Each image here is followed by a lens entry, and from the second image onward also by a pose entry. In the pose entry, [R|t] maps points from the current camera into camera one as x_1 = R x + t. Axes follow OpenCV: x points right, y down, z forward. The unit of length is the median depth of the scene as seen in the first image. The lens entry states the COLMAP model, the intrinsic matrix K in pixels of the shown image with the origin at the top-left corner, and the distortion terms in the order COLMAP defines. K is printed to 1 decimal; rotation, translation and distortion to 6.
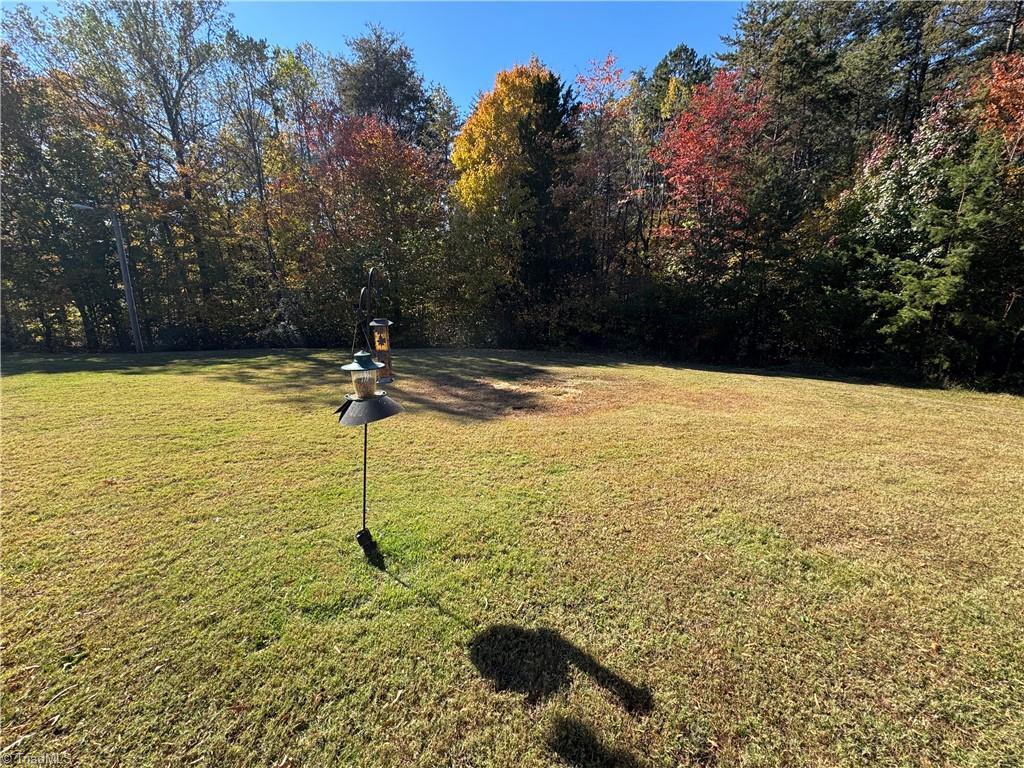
lens RADIAL K [[409.3, 0, 515.7], [0, 409.3, 382.7], [0, 0, 1]] dist [-0.002405, 0.000719]
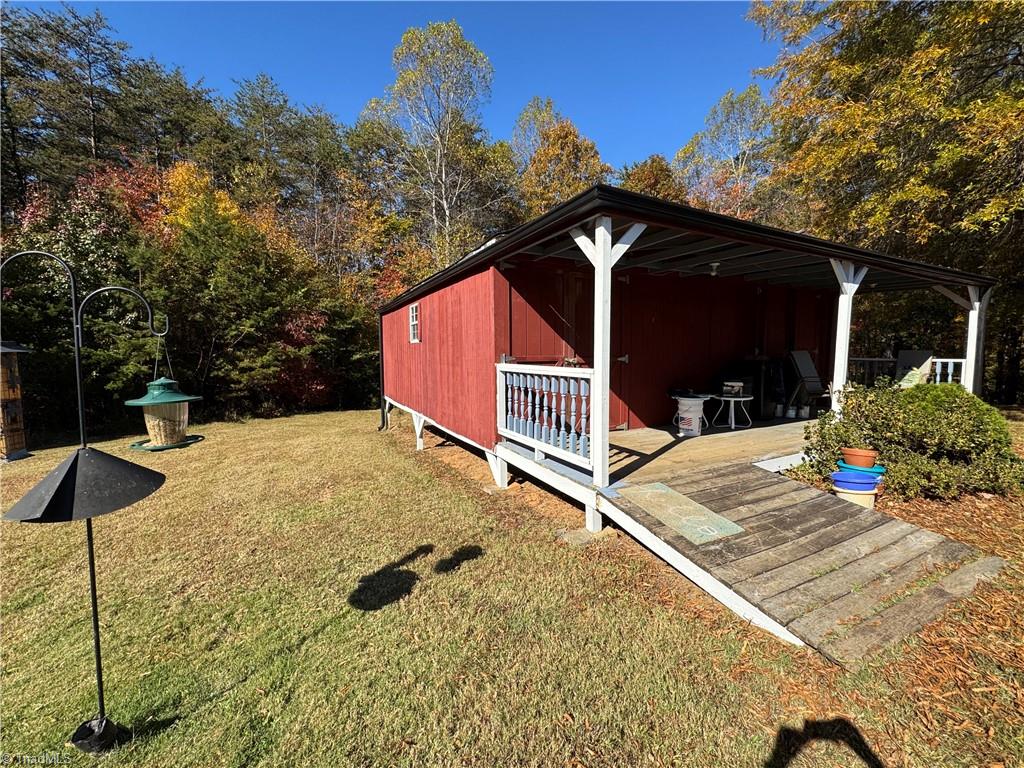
lens RADIAL K [[409.3, 0, 514.3], [0, 409.3, 382.4], [0, 0, 1]] dist [-0.002405, 0.000719]
pose [[-0.109354, -0.071470, 0.991430, -0.240895], [0.233855, 0.967566, 0.095543, 0.002398], [-0.966102, 0.242299, -0.089094, 0.105332]]
